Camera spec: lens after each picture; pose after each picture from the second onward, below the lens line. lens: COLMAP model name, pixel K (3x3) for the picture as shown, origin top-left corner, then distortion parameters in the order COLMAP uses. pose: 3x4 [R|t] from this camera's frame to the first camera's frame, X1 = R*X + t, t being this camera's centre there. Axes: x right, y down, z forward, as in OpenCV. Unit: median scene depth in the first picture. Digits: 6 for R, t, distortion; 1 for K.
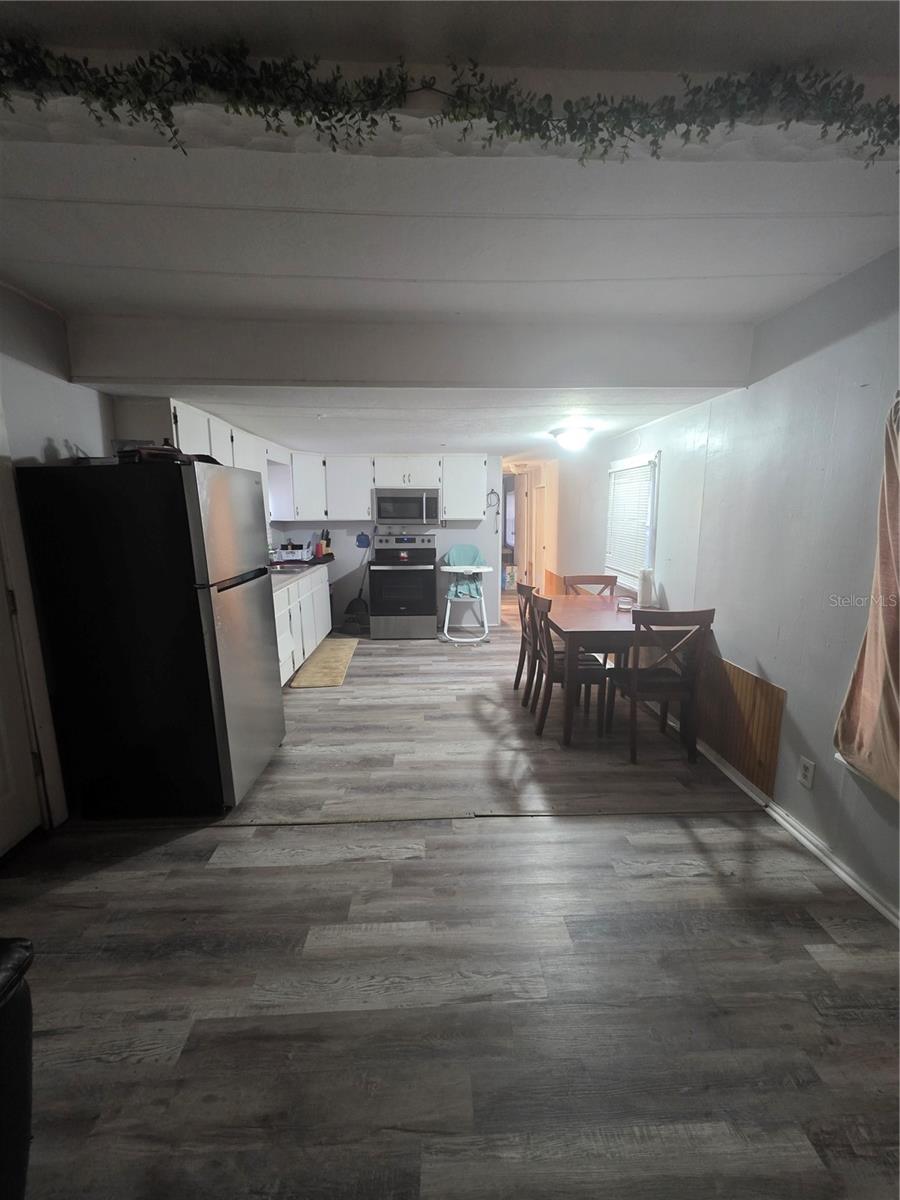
lens RADIAL K [[478.7, 0, 448.3], [0, 478.7, 598.4], [0, 0, 1]] dist [0.000947, 0.000462]
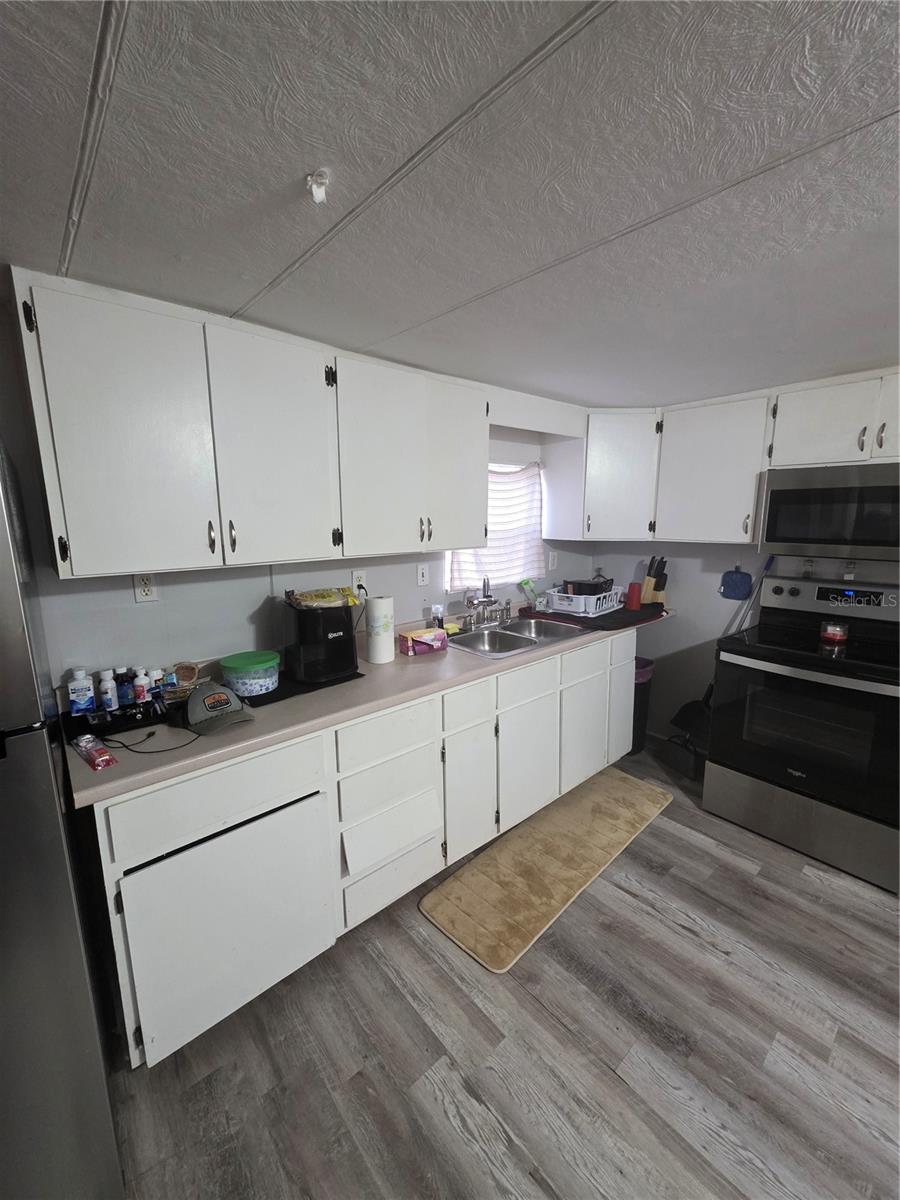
lens RADIAL K [[478.7, 0, 448.3], [0, 478.7, 598.4], [0, 0, 1]] dist [0.000947, 0.000462]
pose [[0.631972, 0.129036, -0.764174, 0.007989], [-0.133706, 0.989409, 0.056494, -0.152401], [0.763370, 0.066472, 0.642532, 0.762965]]
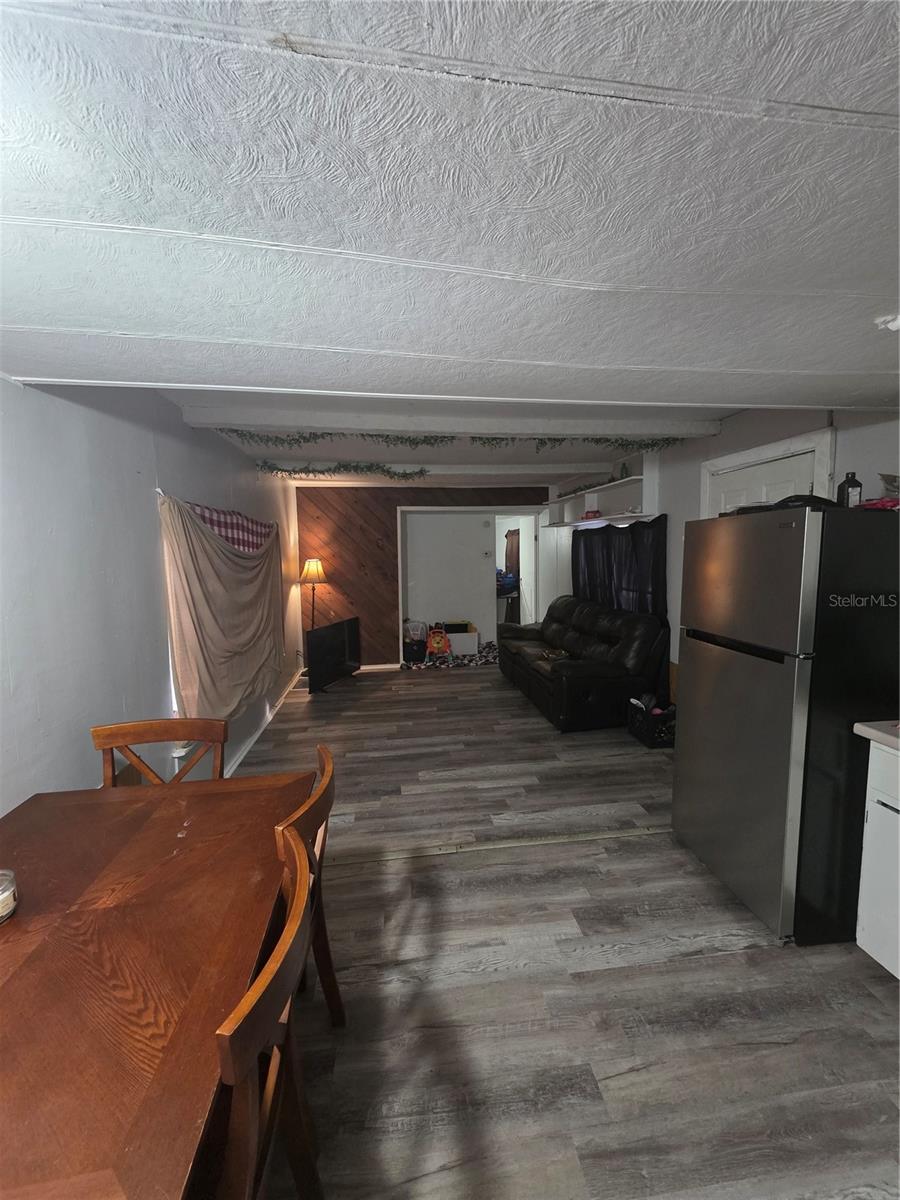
lens RADIAL K [[478.7, 0, 448.3], [0, 478.7, 598.4], [0, 0, 1]] dist [0.000947, 0.000462]
pose [[-0.996531, 0.025695, -0.079151, 0.088828], [0.002817, 0.961005, 0.276515, -0.236305], [0.083169, 0.275333, -0.957744, 1.164661]]
